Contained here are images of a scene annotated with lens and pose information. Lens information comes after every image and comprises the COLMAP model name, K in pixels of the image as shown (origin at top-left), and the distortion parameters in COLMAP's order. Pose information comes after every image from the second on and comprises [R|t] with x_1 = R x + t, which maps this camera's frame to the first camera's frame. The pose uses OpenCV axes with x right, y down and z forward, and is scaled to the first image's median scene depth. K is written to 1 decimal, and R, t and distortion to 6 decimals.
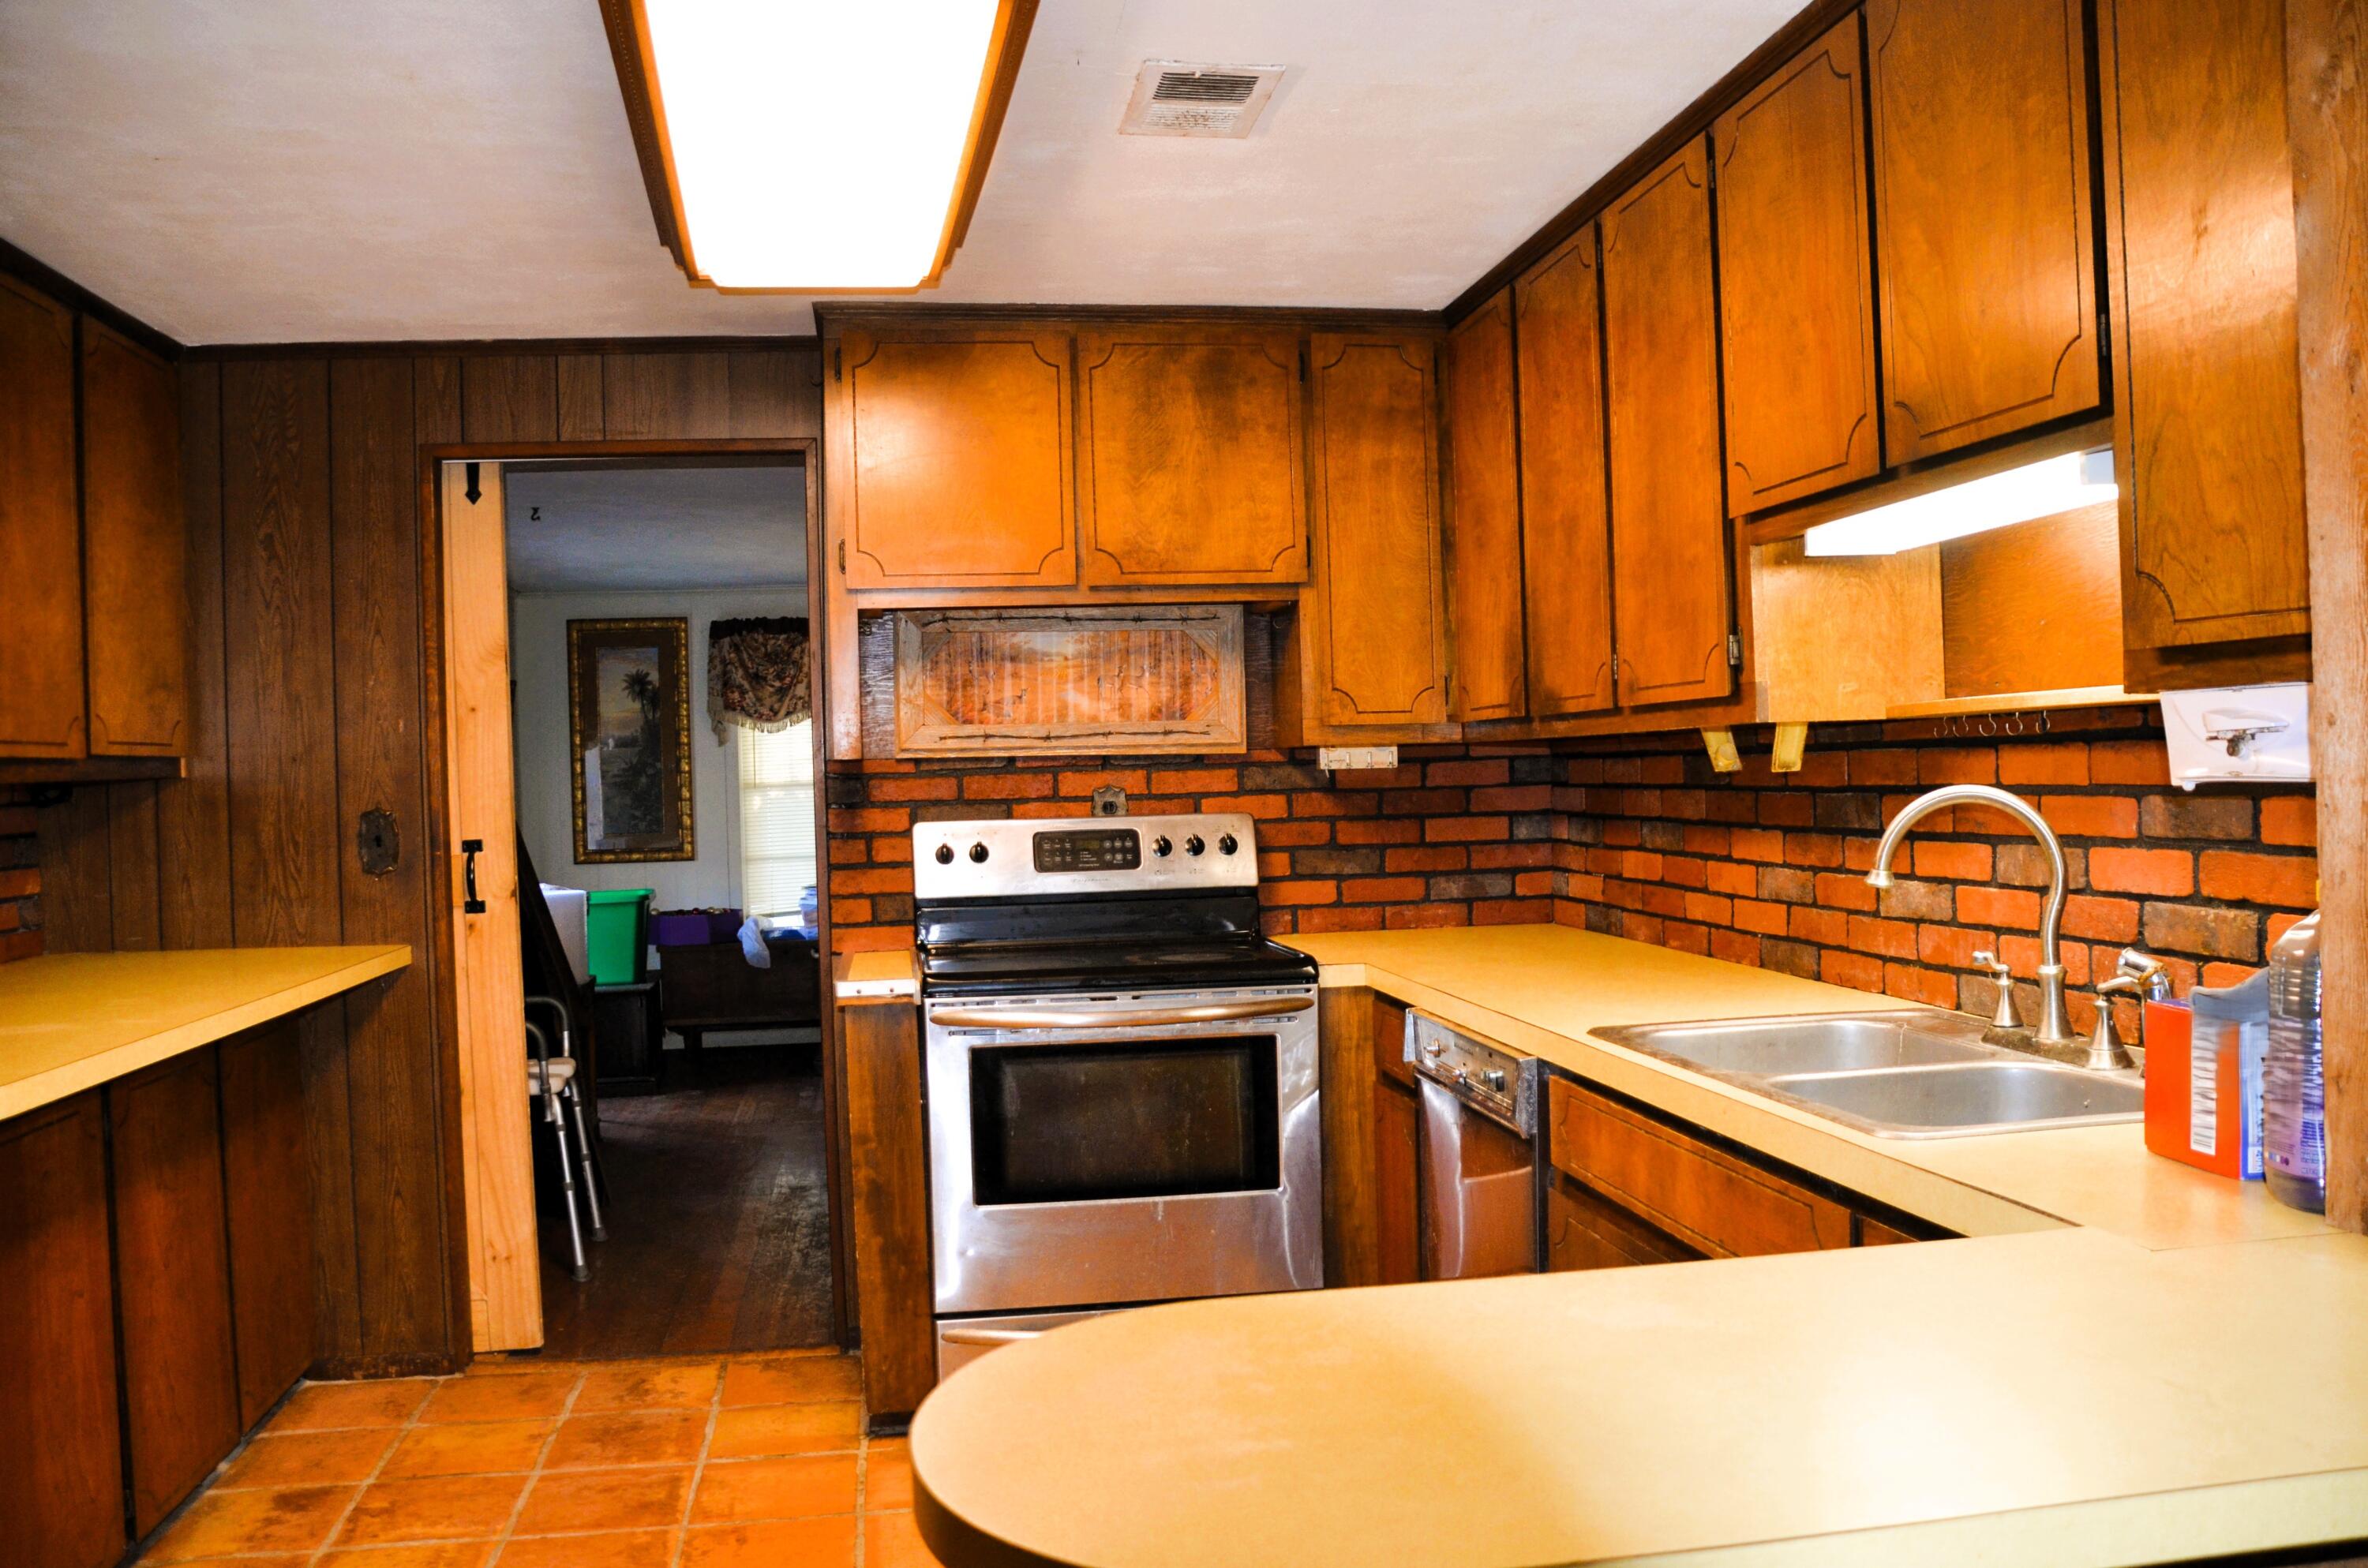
lens RADIAL K [[1852.4, 0, 1185.3], [0, 1852.4, 793.4], [0, 0, 1]] dist [-0.131174, 0.079533]
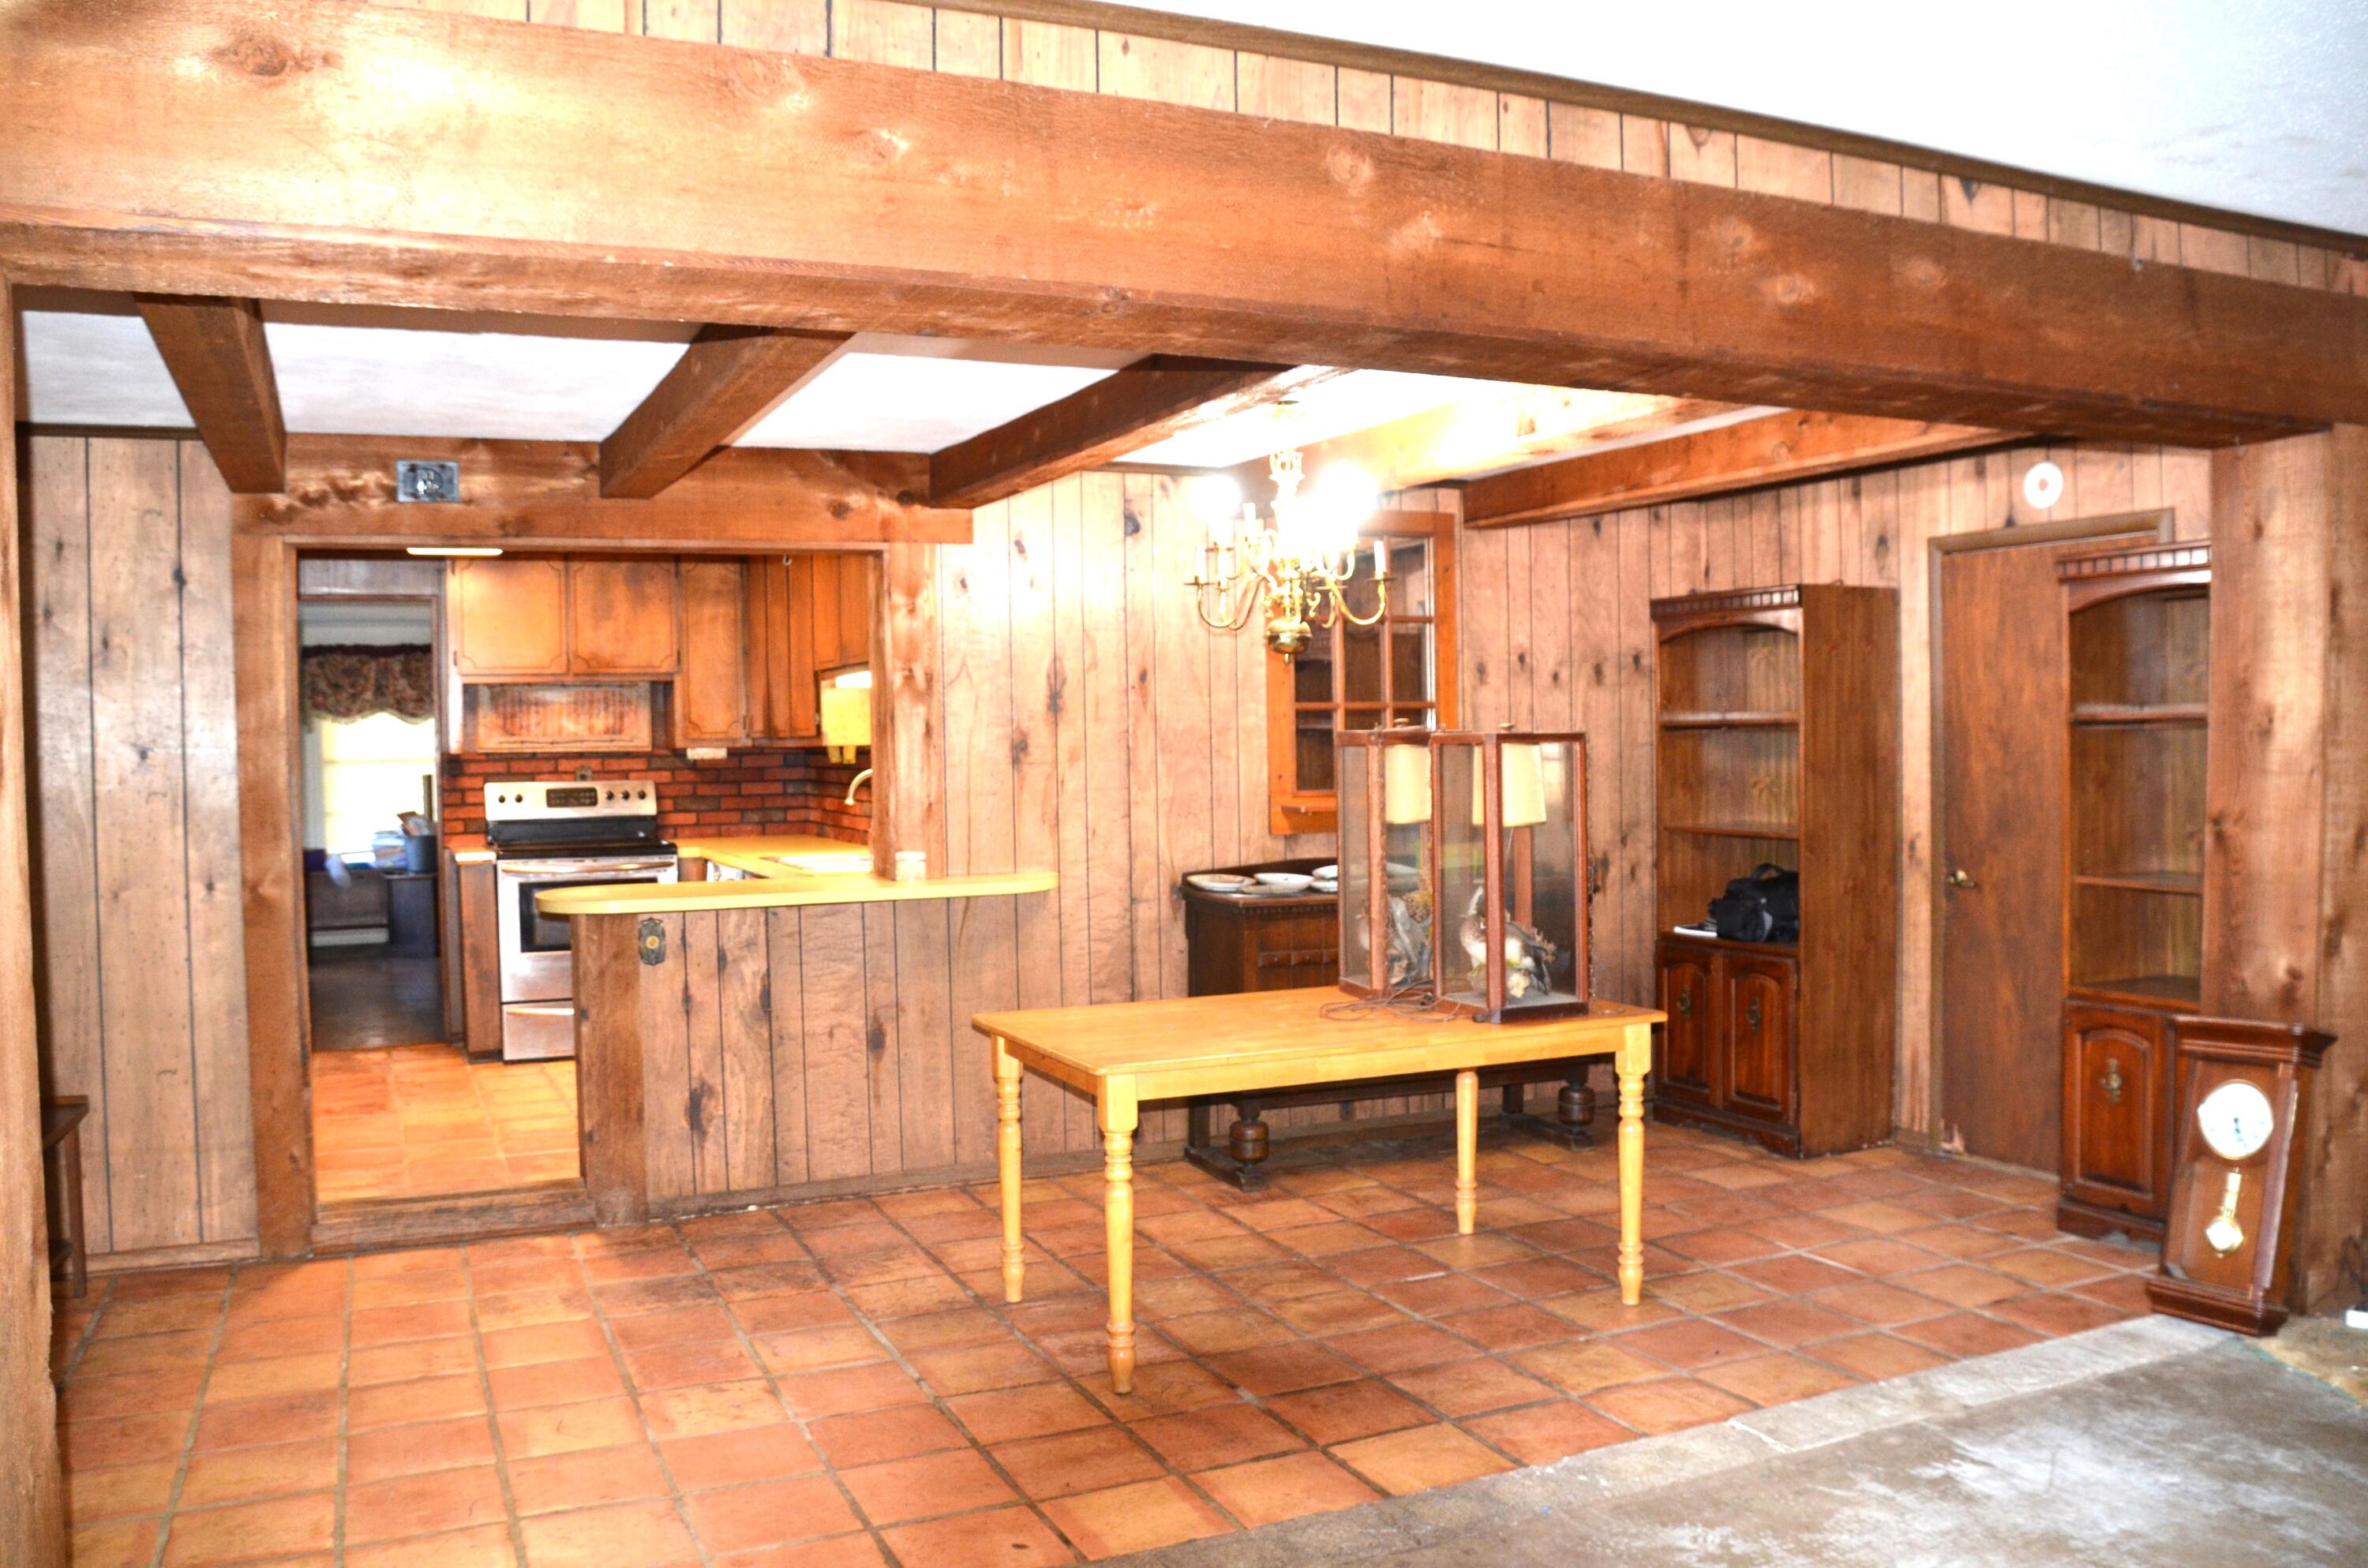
lens RADIAL K [[1852.4, 0, 1179.9], [0, 1852.4, 791.7], [0, 0, 1]] dist [-0.131174, 0.079533]
pose [[0.964824, 0.002671, 0.262881, 0.064989], [-0.005998, 0.999912, 0.011856, -0.004028], [-0.262826, -0.013016, 0.964755, -1.138707]]
